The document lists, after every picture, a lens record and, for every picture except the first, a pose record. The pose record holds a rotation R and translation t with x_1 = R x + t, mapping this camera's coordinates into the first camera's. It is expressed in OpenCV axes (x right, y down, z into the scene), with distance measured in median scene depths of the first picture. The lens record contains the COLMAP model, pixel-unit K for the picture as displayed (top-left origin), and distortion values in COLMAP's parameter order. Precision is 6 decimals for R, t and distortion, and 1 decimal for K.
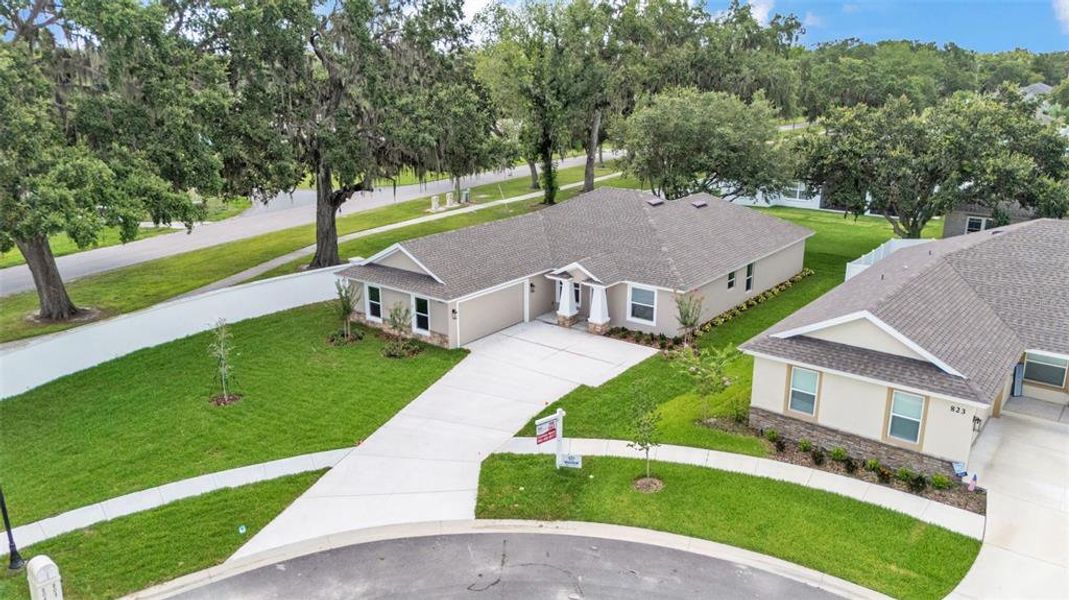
lens RADIAL K [[807.3, 0, 539.4], [0, 807.3, 293.1], [0, 0, 1]] dist [0.037974, -0.022480]
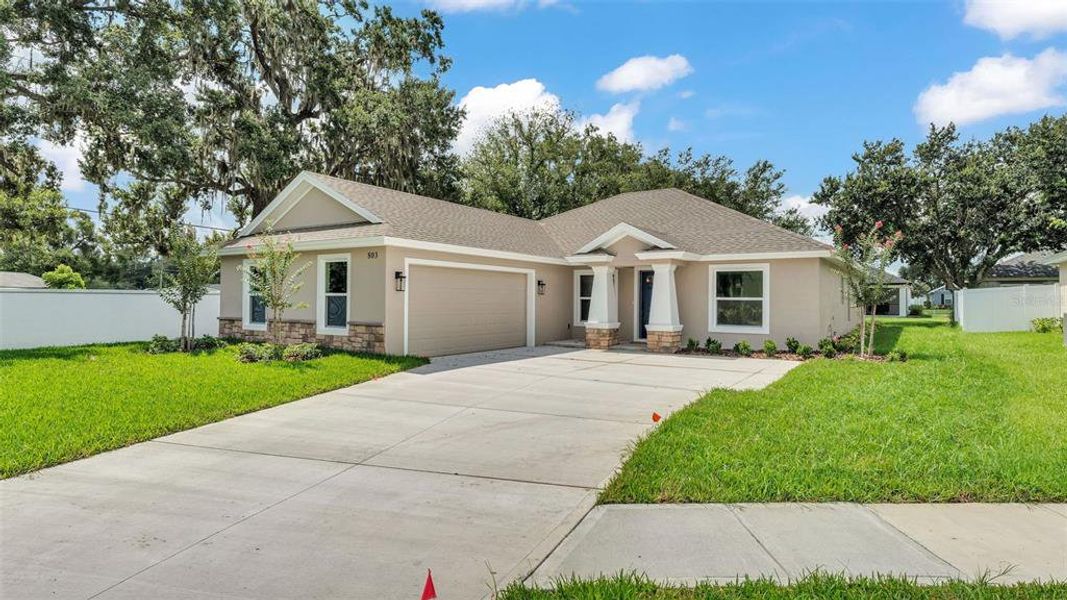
lens RADIAL K [[585.2, 0, 537.9], [0, 585.2, 297.3], [0, 0, 1]] dist [-0.008260, -0.000313]
pose [[0.997630, 0.002964, 0.068736, -0.043934], [0.015621, 0.963221, -0.268257, 0.124347], [-0.067003, 0.268695, 0.960892, 0.625621]]
